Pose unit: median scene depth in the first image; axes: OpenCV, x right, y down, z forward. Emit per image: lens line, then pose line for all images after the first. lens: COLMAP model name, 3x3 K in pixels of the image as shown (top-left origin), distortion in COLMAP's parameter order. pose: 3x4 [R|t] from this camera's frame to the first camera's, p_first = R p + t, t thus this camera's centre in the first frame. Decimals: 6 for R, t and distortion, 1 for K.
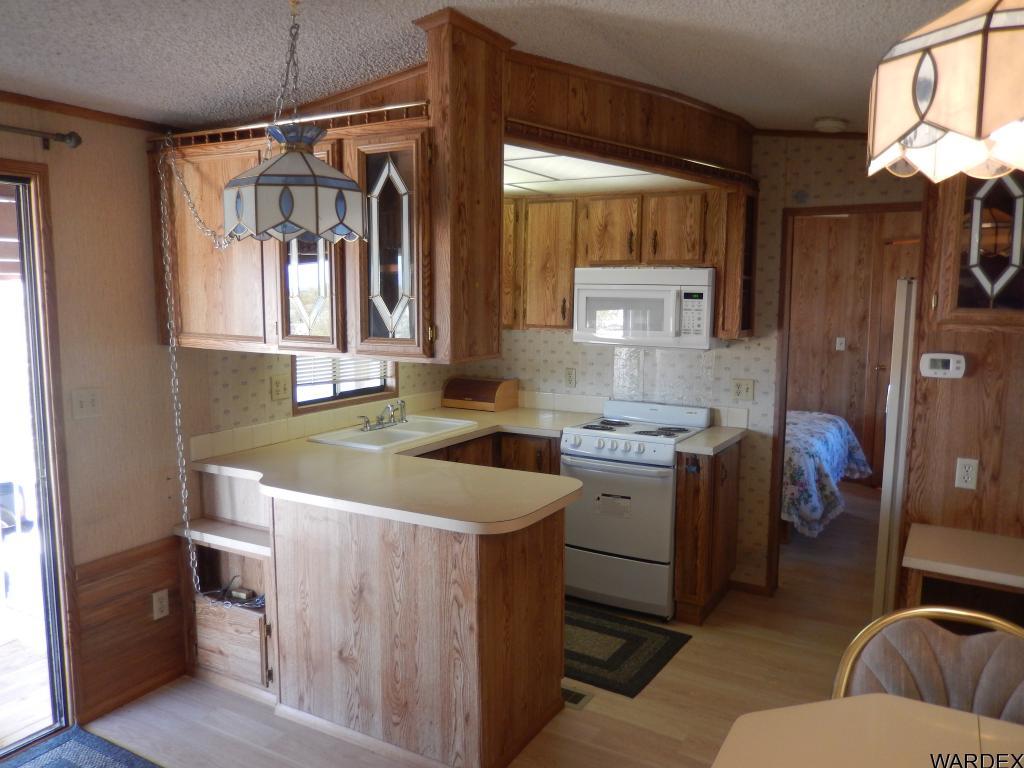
lens RADIAL K [[764.4, 0, 511.9], [0, 764.4, 384.8], [0, 0, 1]] dist [-0.006673, -0.002572]
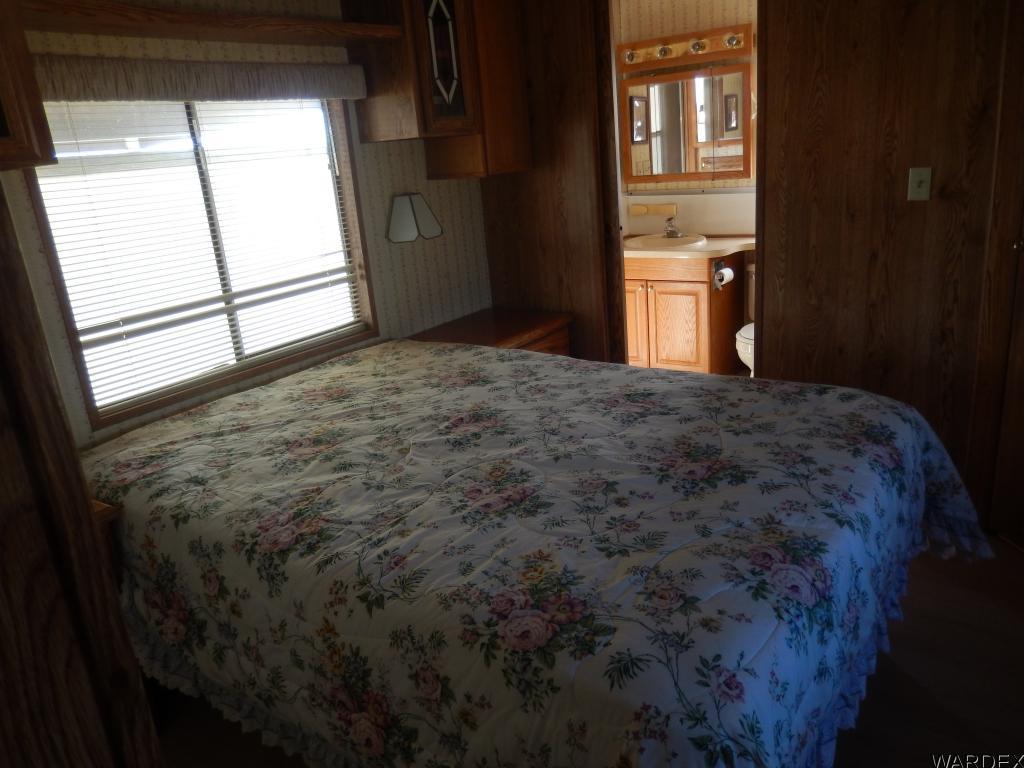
lens RADIAL K [[764.4, 0, 517.3], [0, 764.4, 385.5], [0, 0, 1]] dist [-0.006673, -0.002572]
pose [[0.992473, -0.056864, -0.108462, 0.268970], [0.076795, 0.978871, 0.189509, -0.043458], [0.095394, -0.196412, 0.975870, 0.592380]]
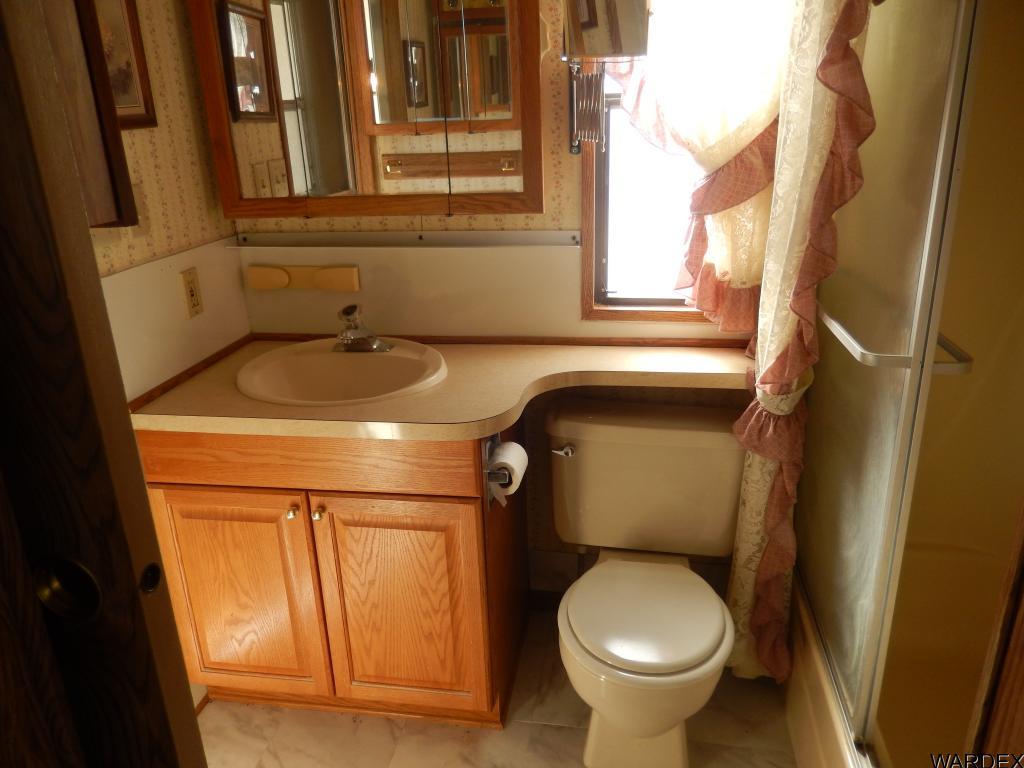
lens RADIAL K [[764.4, 0, 511.7], [0, 764.4, 380.4], [0, 0, 1]] dist [-0.006673, -0.002572]
pose [[0.937032, -0.150056, 0.315365, 0.295298], [0.078404, 0.970326, 0.228736, -0.073693], [-0.340330, -0.189607, 0.920991, 0.924670]]
